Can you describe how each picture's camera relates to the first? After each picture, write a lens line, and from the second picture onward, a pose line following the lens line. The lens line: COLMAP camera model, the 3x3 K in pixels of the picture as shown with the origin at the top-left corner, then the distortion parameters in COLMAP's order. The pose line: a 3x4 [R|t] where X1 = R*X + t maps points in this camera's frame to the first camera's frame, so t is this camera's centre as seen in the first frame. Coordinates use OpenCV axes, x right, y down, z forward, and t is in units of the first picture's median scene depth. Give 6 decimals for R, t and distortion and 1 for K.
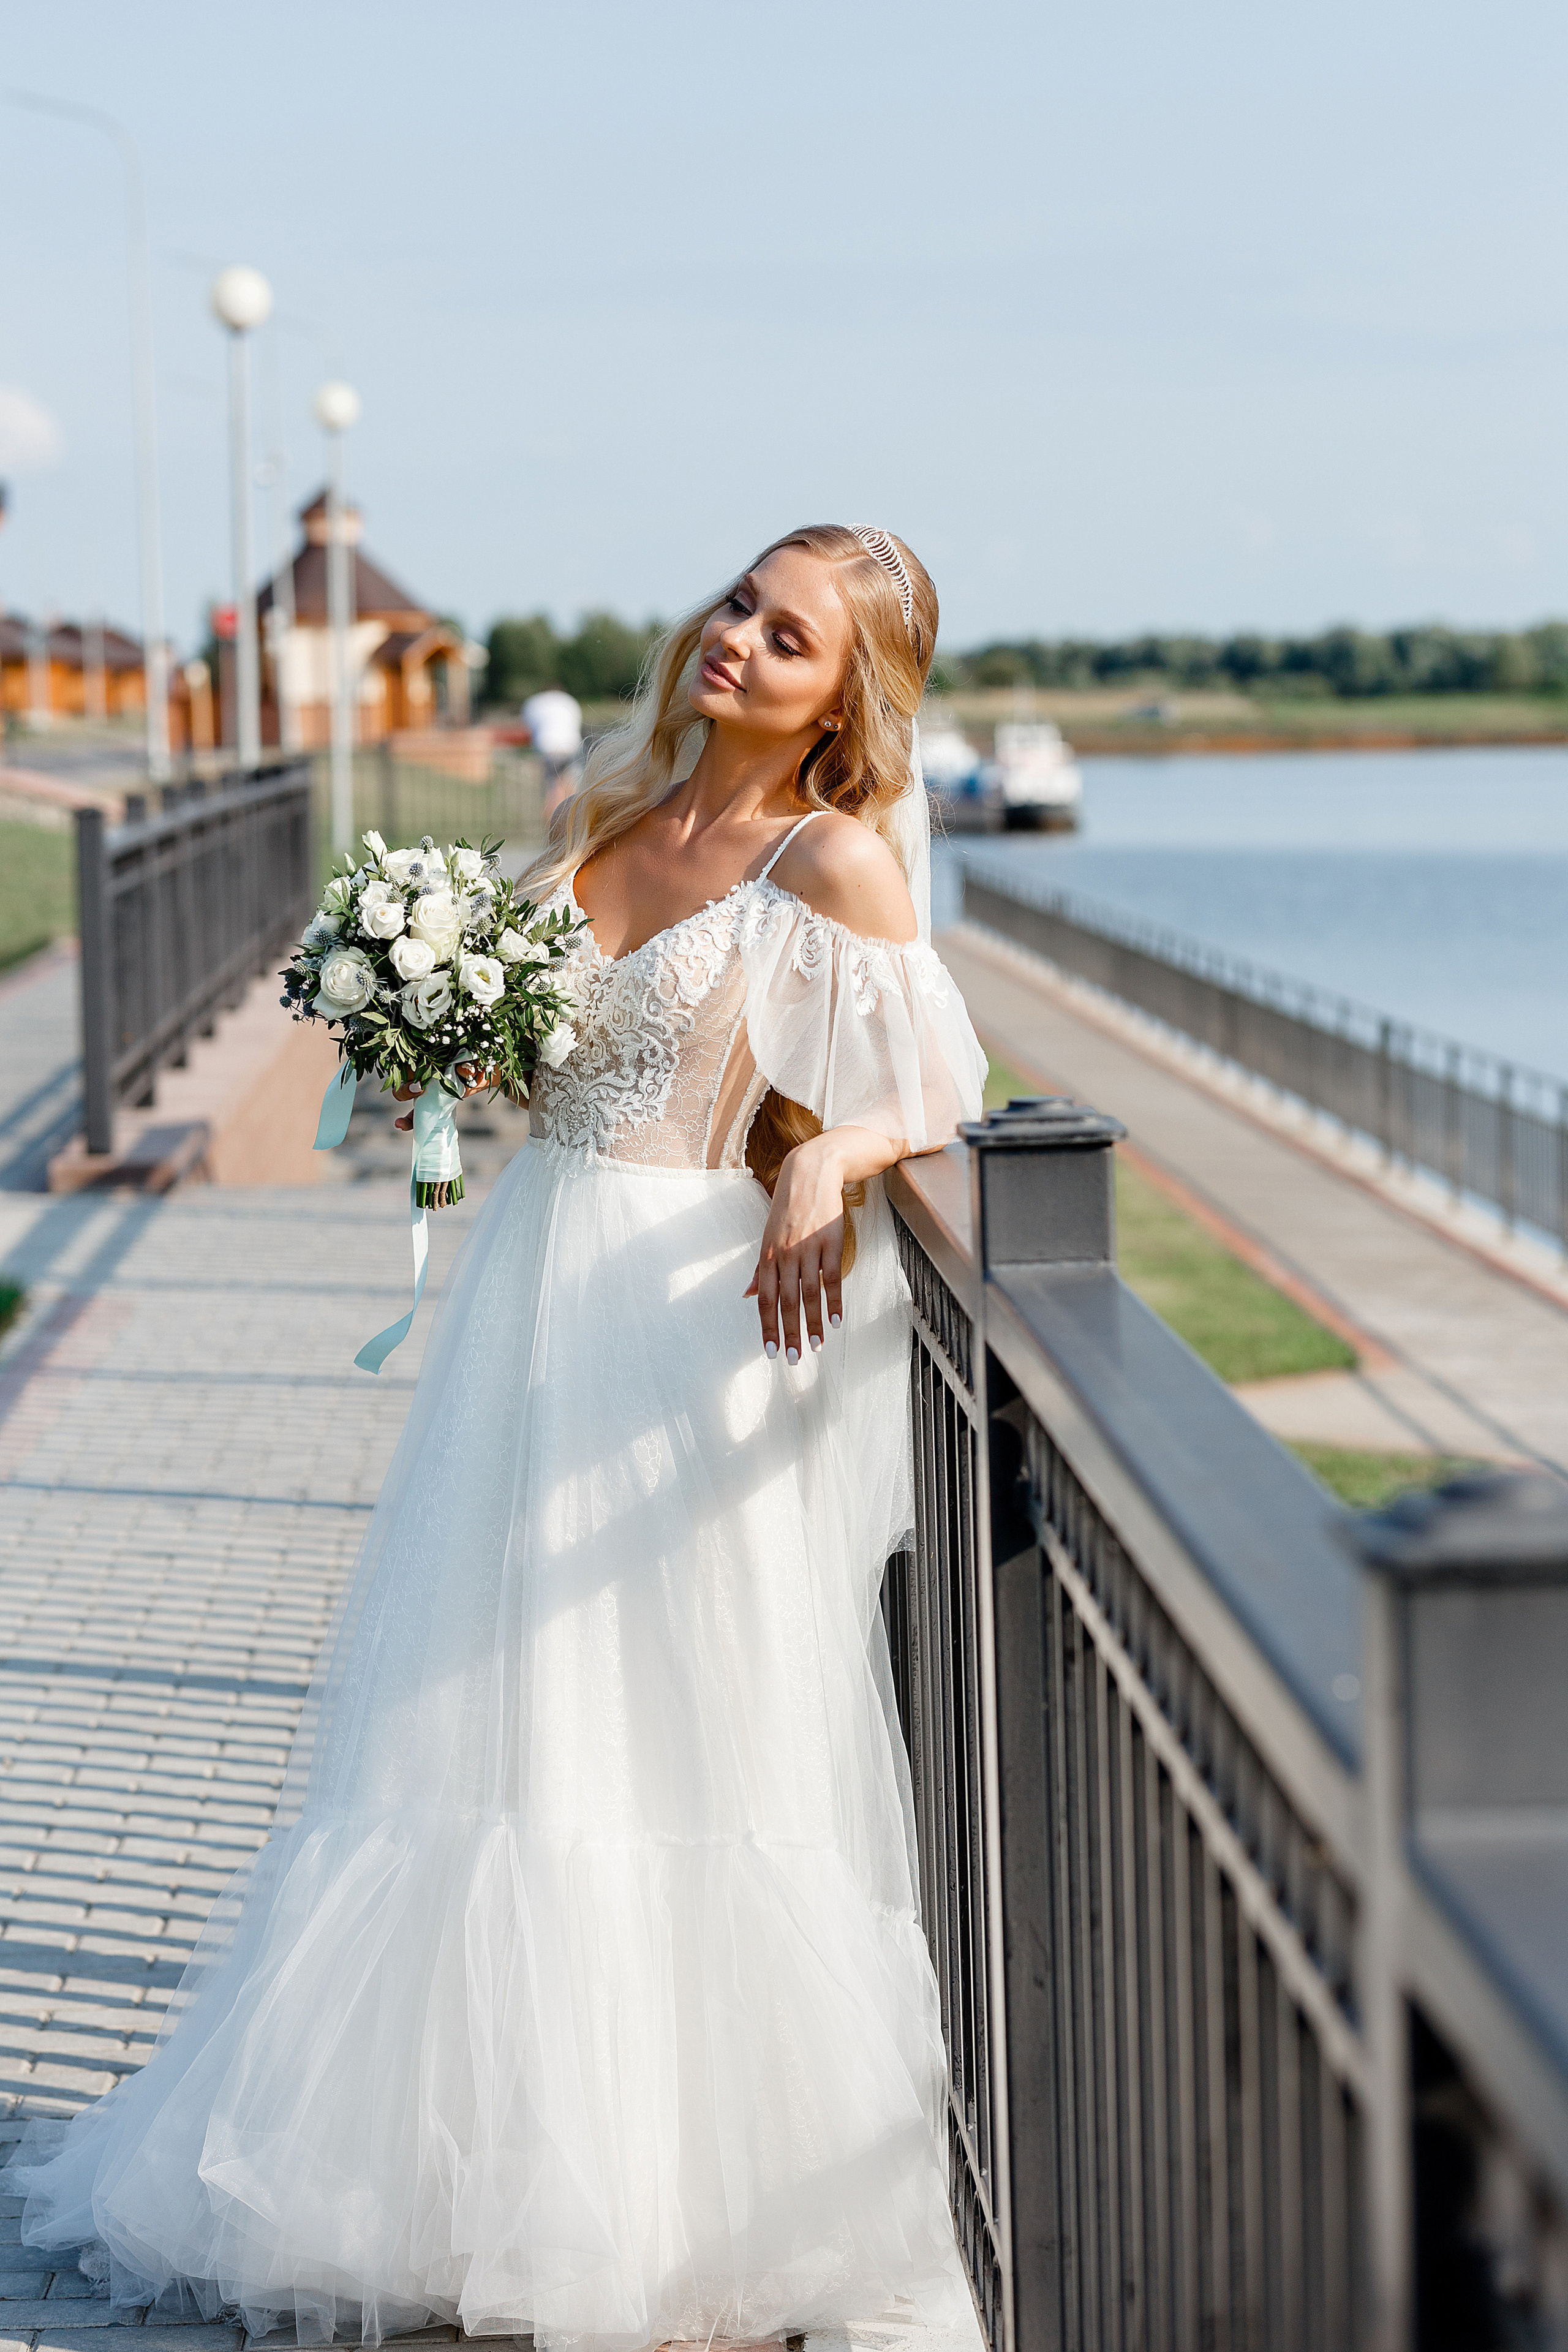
lens RADIAL K [[5745.6, 0, 780.6], [0, 5745.6, 1118.8], [0, 0, 1]] dist [0.343415, -1.163377]
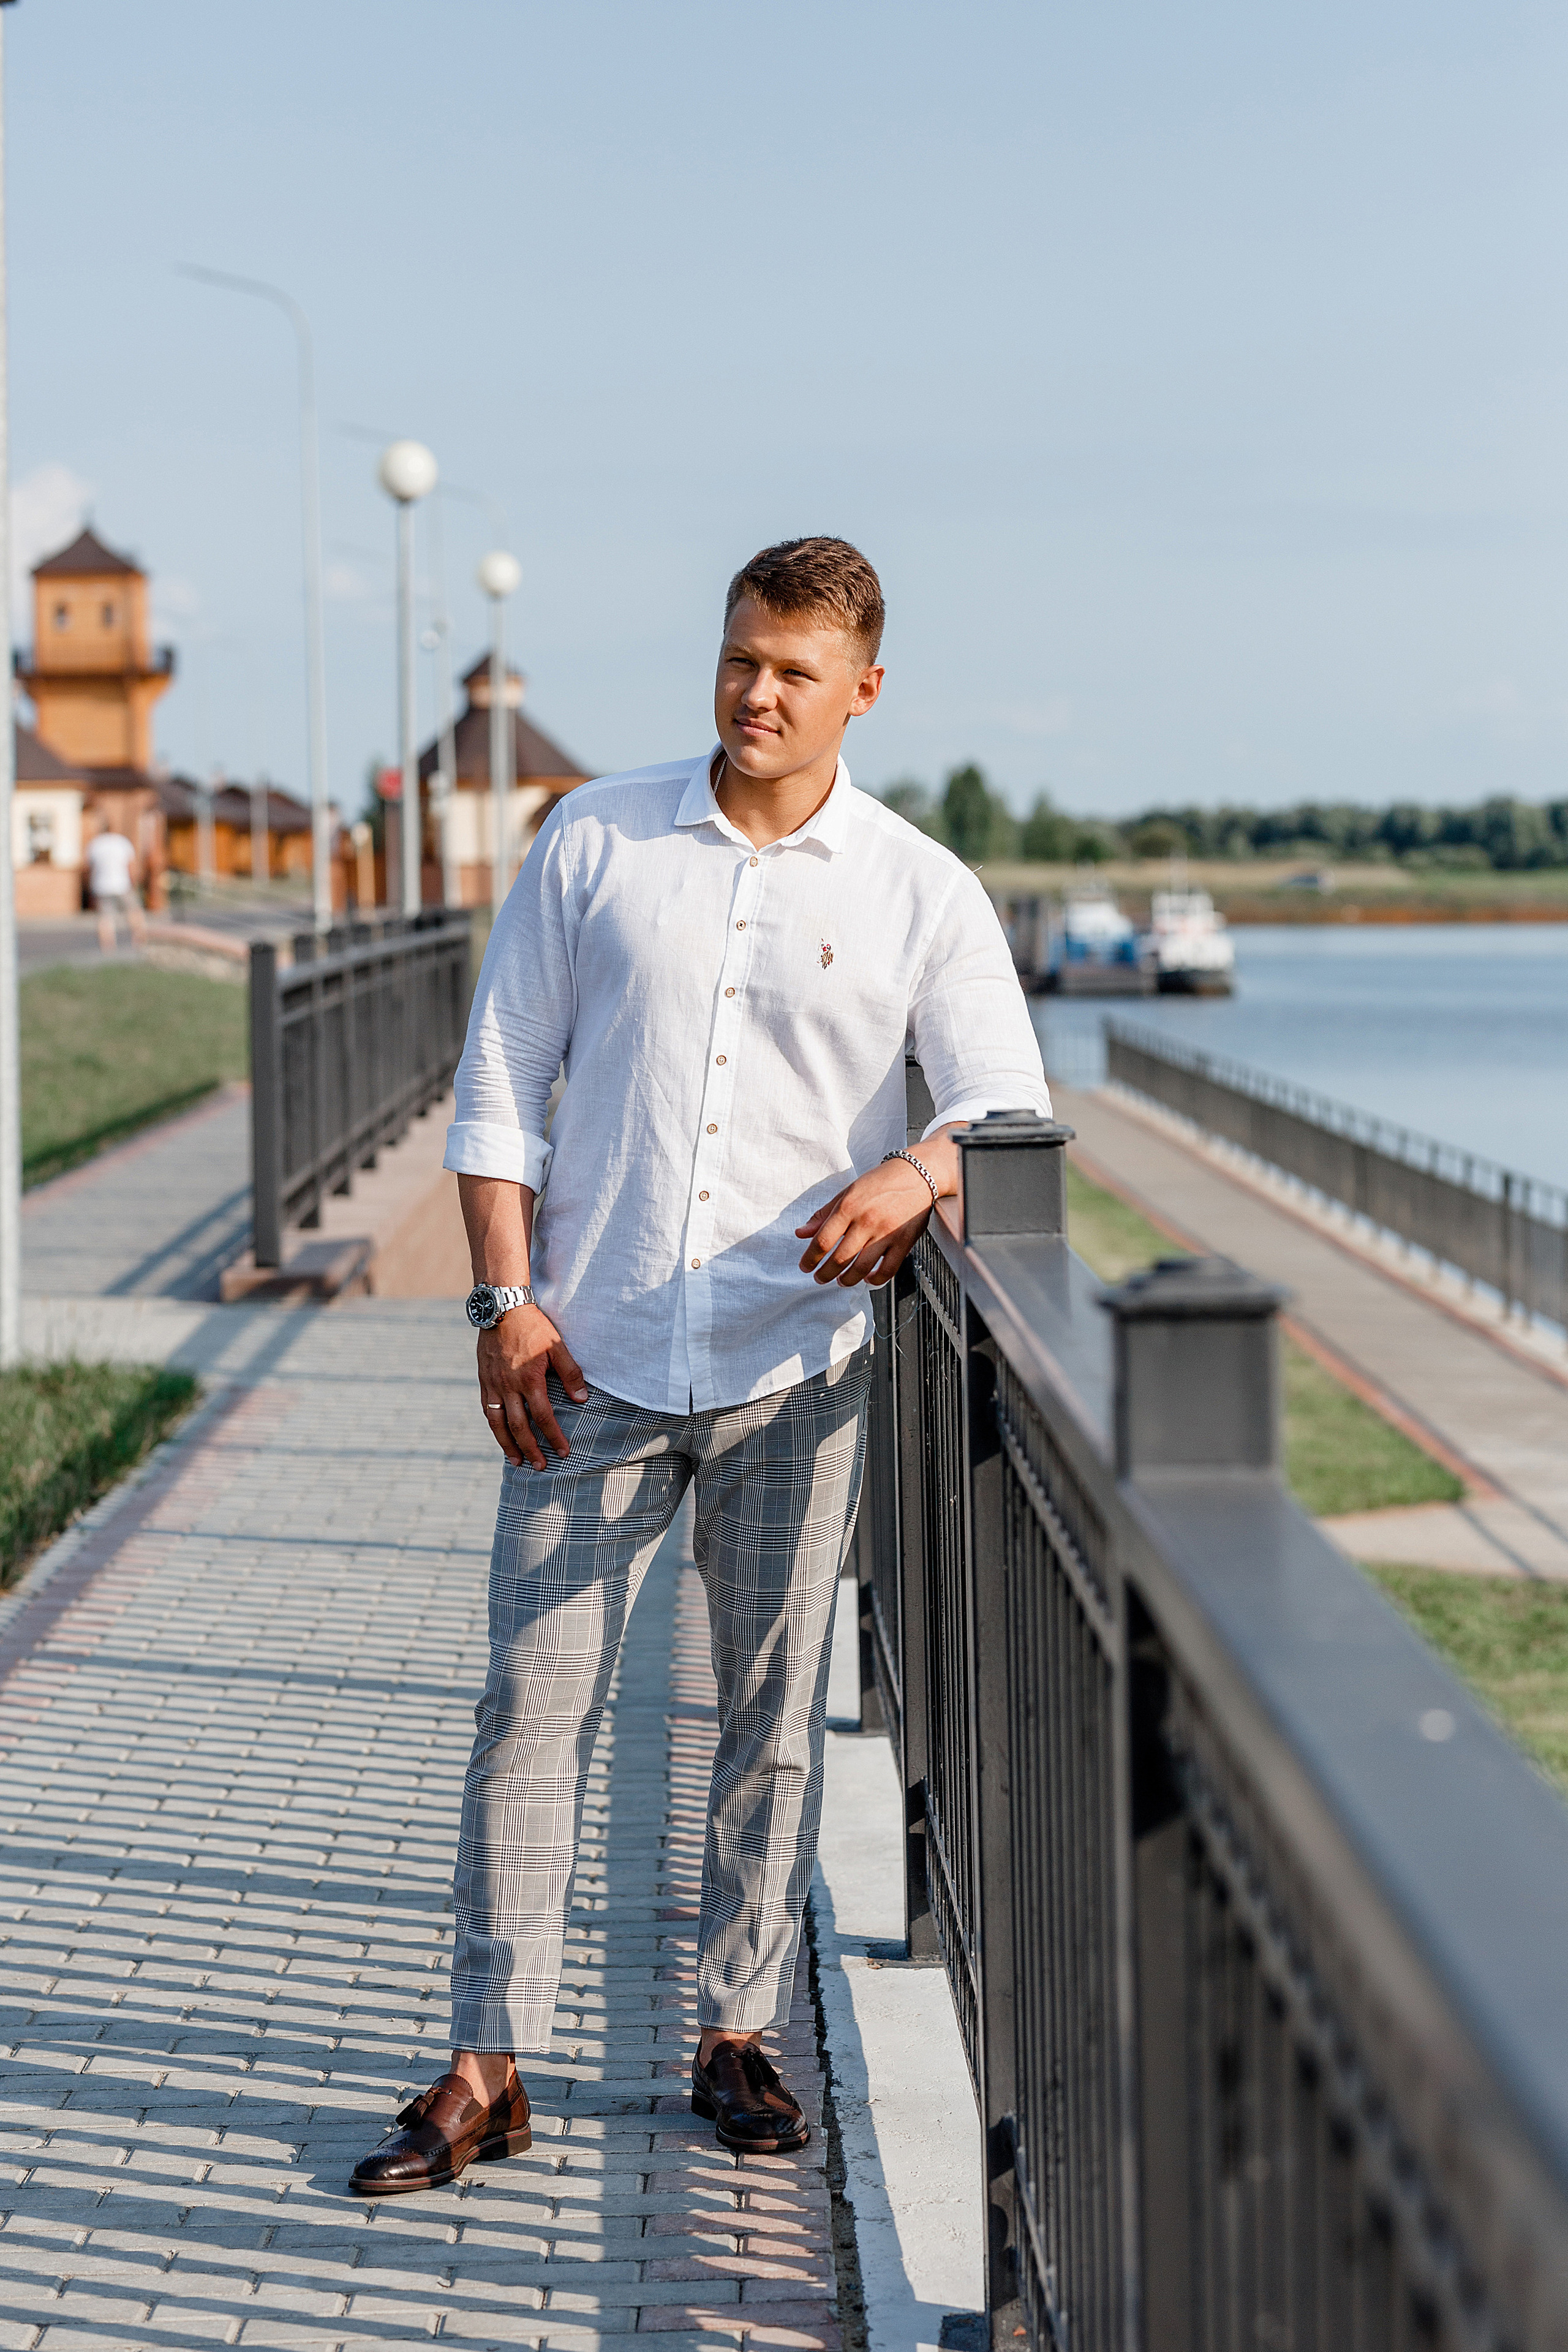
lens RADIAL K [[5825.6, 0, 787.5], [0, 5825.6, 1255.6], [0, 0, 1]] dist [0.388074, -0.229771]
pose [[0.999588, 0.009547, -0.027074, 0.005833], [-0.009739, 0.999928, -0.006966, 0.007495], [0.027005, 0.007227, 0.999609, -0.060917]]
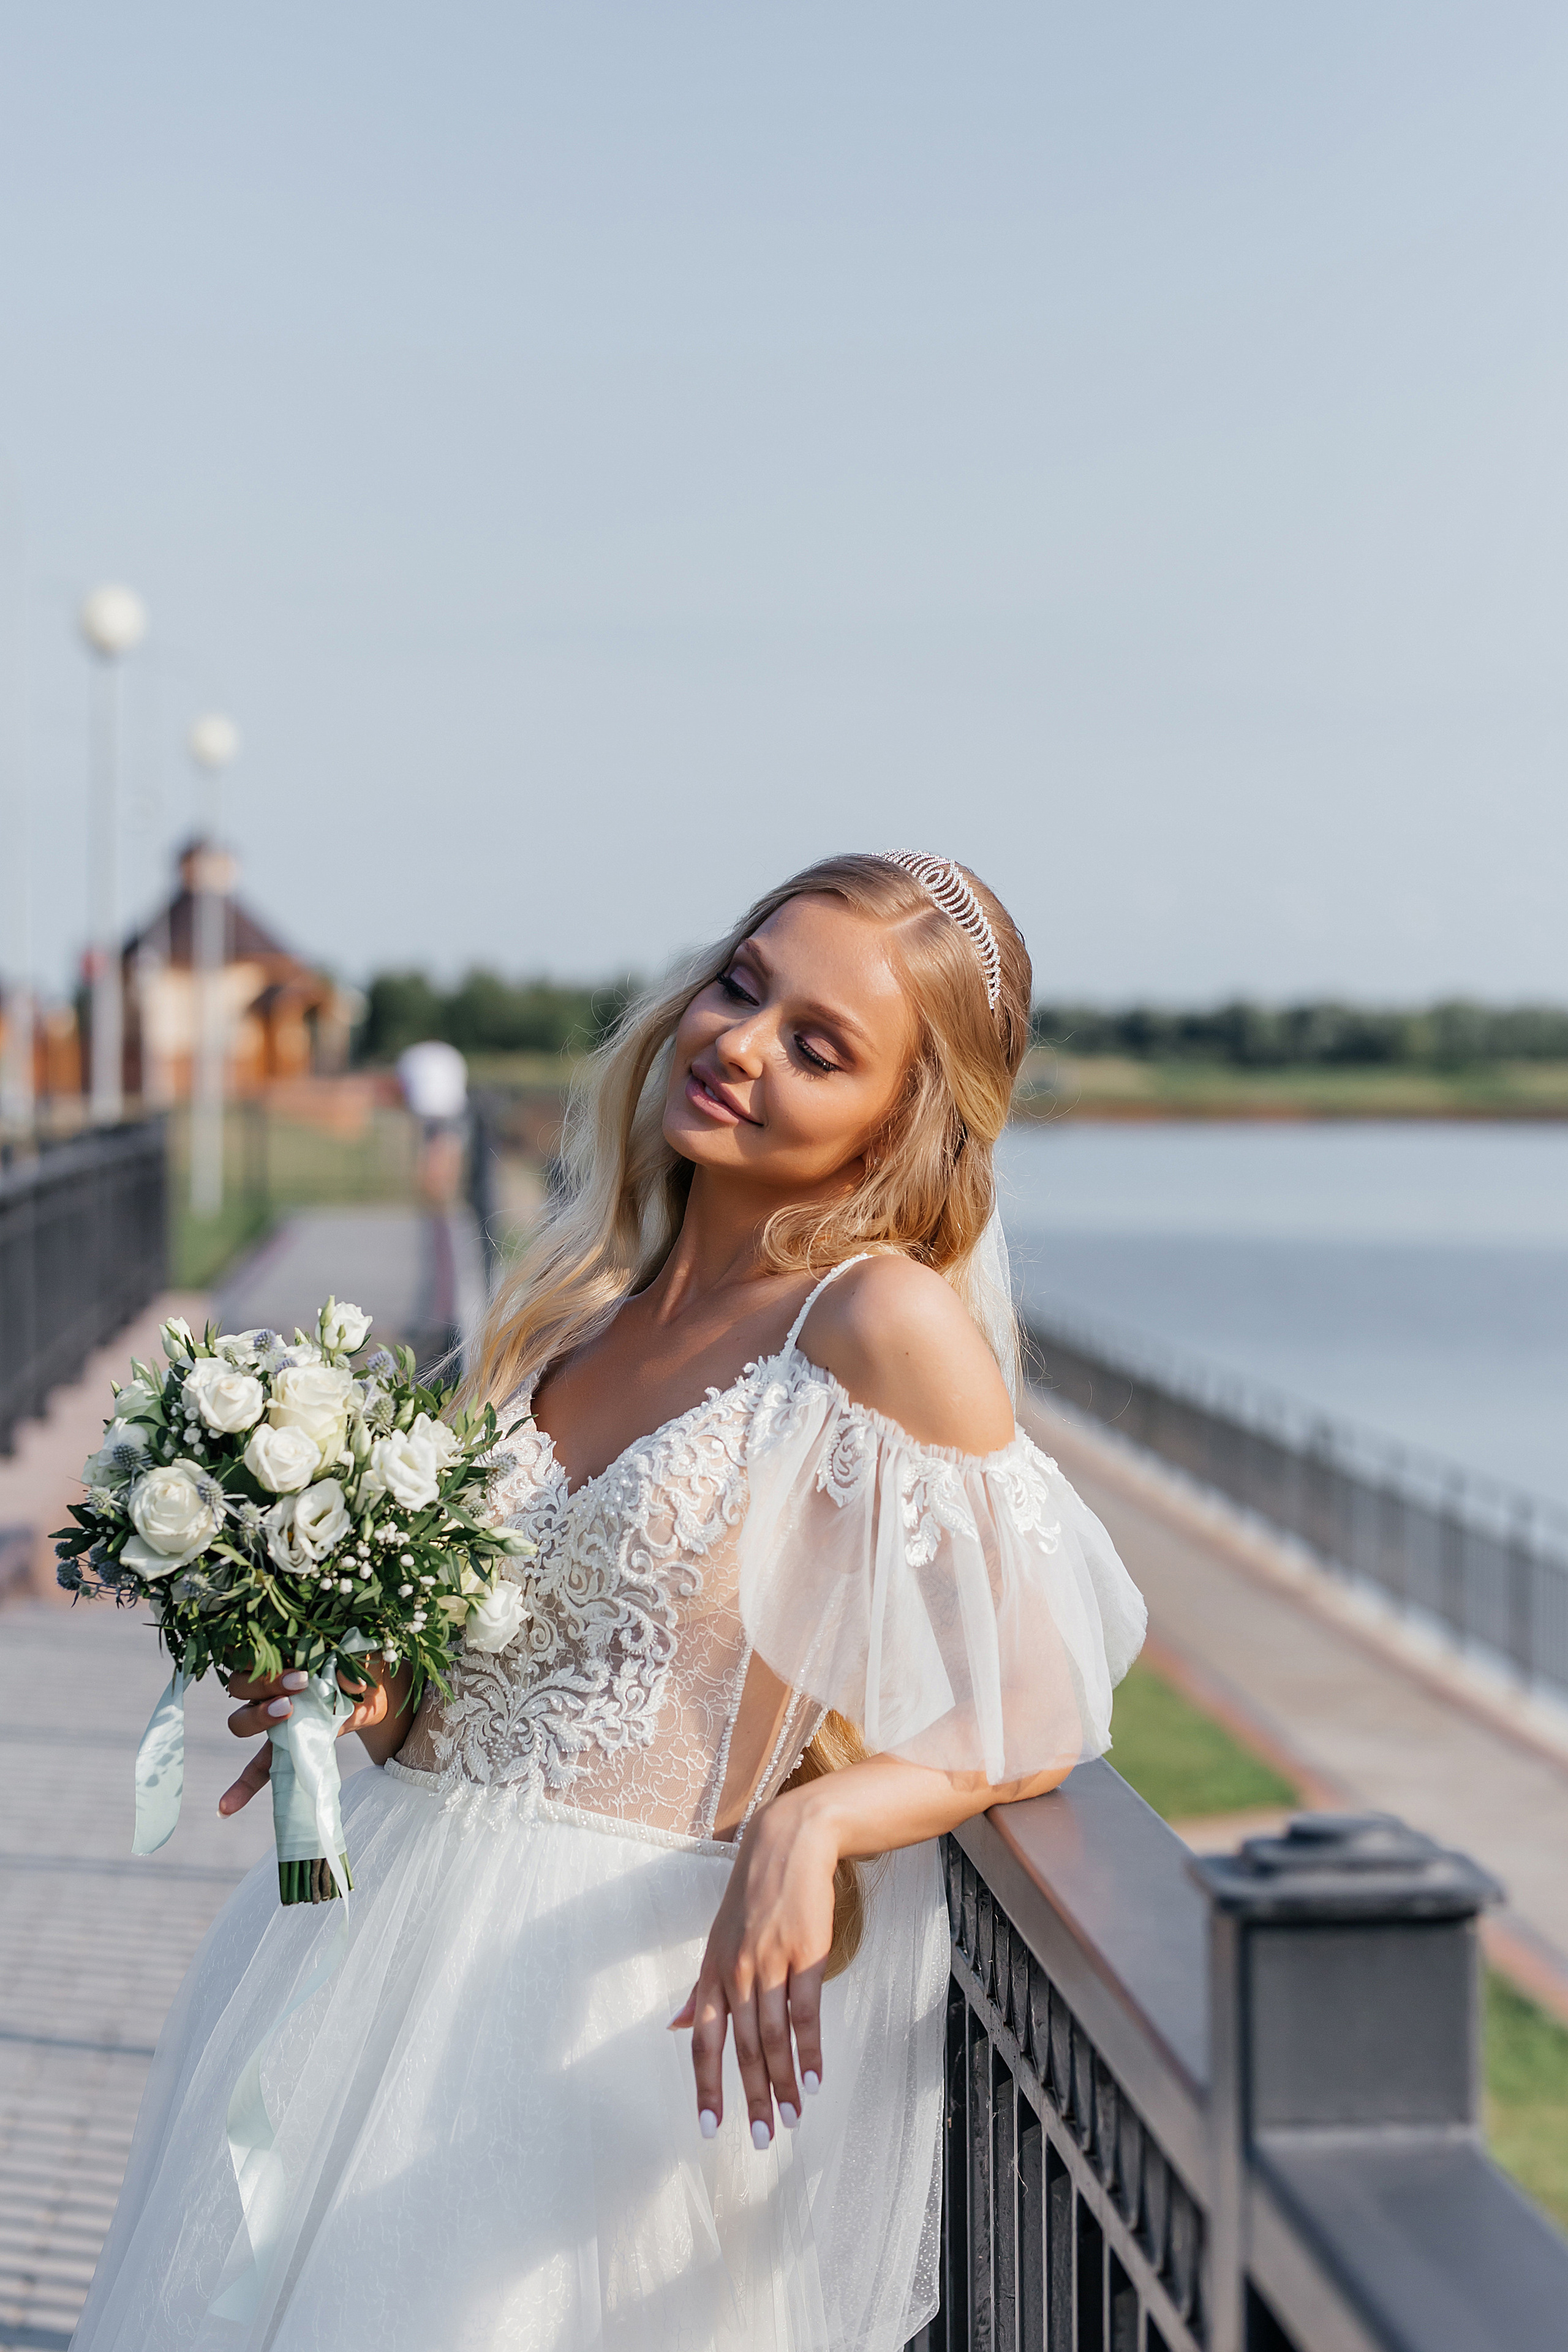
lens RADIAL K [[5745.6, 0, 780.6], [0, 5745.6, 1118.8], [0, 0, 1]] dist [0.343415, -1.163377]
pose [[0.999495, 0.022963, 0.021987, -0.004570], [-0.021555, 0.997827, -0.062266, -0.006820], [-0.023369, 0.061761, 0.997817, 0.082110]]
